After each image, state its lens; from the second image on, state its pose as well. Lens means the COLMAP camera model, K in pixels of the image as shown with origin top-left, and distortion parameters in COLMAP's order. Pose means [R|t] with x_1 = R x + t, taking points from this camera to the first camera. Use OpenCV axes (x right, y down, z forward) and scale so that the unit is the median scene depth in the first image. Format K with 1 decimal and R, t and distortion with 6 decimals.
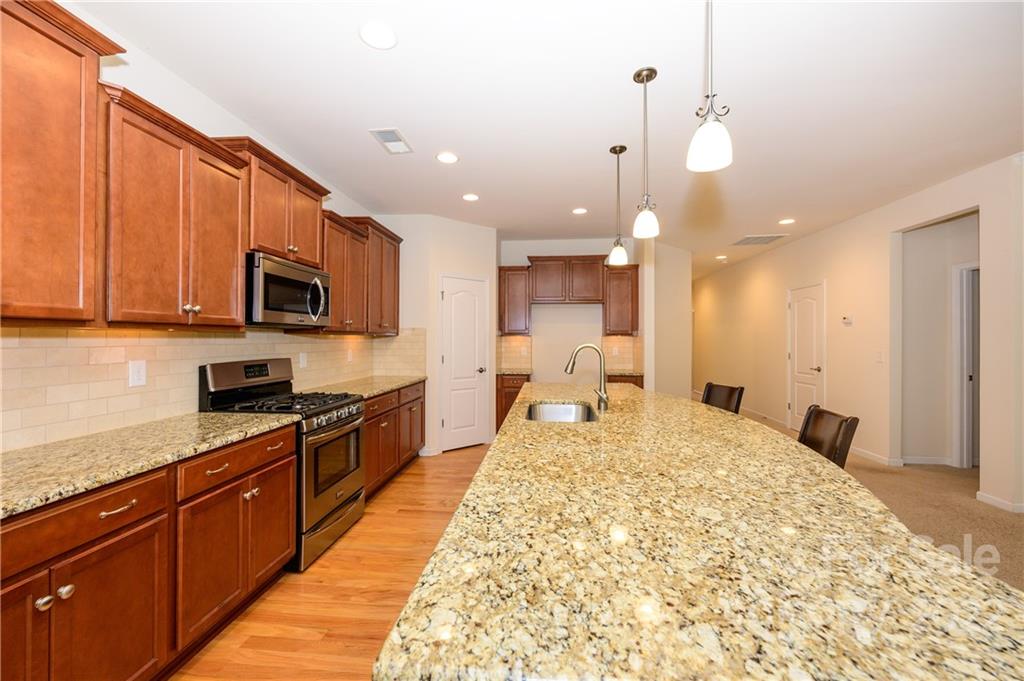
lens RADIAL K [[404.1, 0, 512.0], [0, 404.1, 340.5], [0, 0, 1]] dist [0.000251, 0.000032]
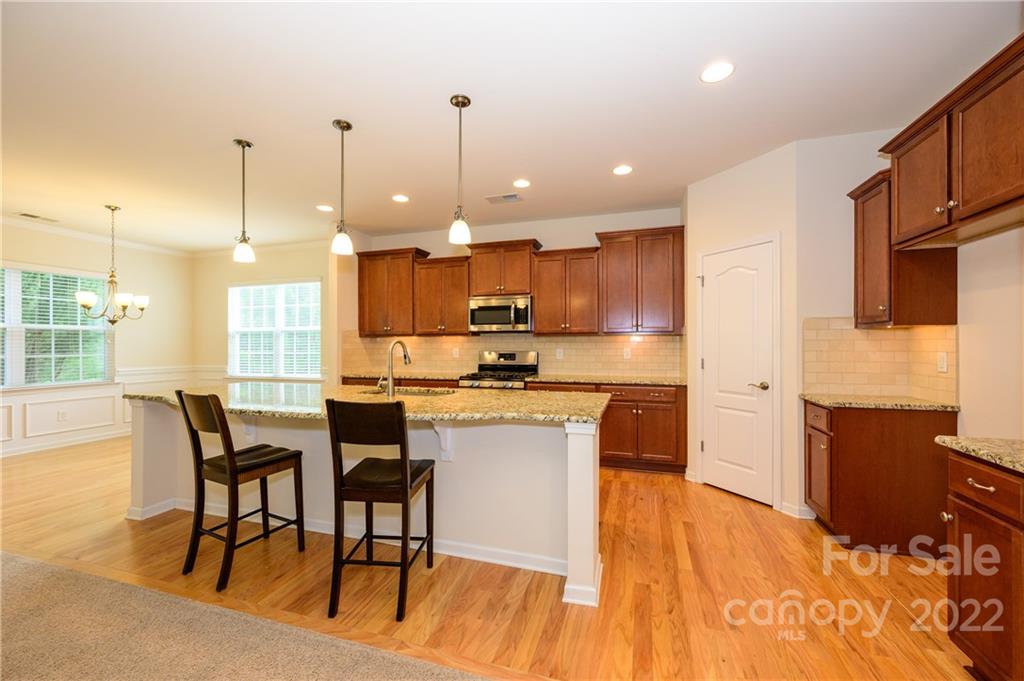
lens RADIAL K [[410.9, 0, 512.3], [0, 410.9, 343.5], [0, 0, 1]] dist [-0.001579, -0.000270]
pose [[-0.218792, 0.000710, -0.975771, 1.528801], [0.001144, 0.999999, 0.000471, 0.017576], [0.975771, -0.001013, -0.218793, 1.852776]]
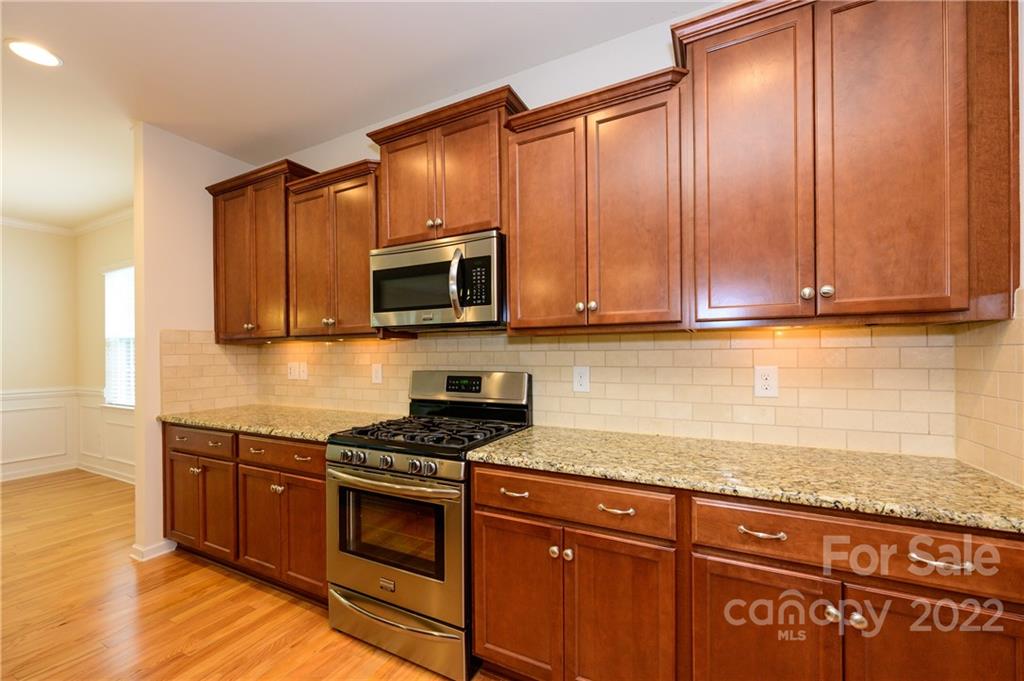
lens RADIAL K [[407.4, 0, 511.2], [0, 407.4, 349.7], [0, 0, 1]] dist [0.008211, 0.000311]
pose [[-0.384545, -0.002974, -0.923102, 0.118537], [0.007087, 0.999956, -0.006174, 0.013776], [0.923079, -0.008917, -0.384507, 1.819705]]
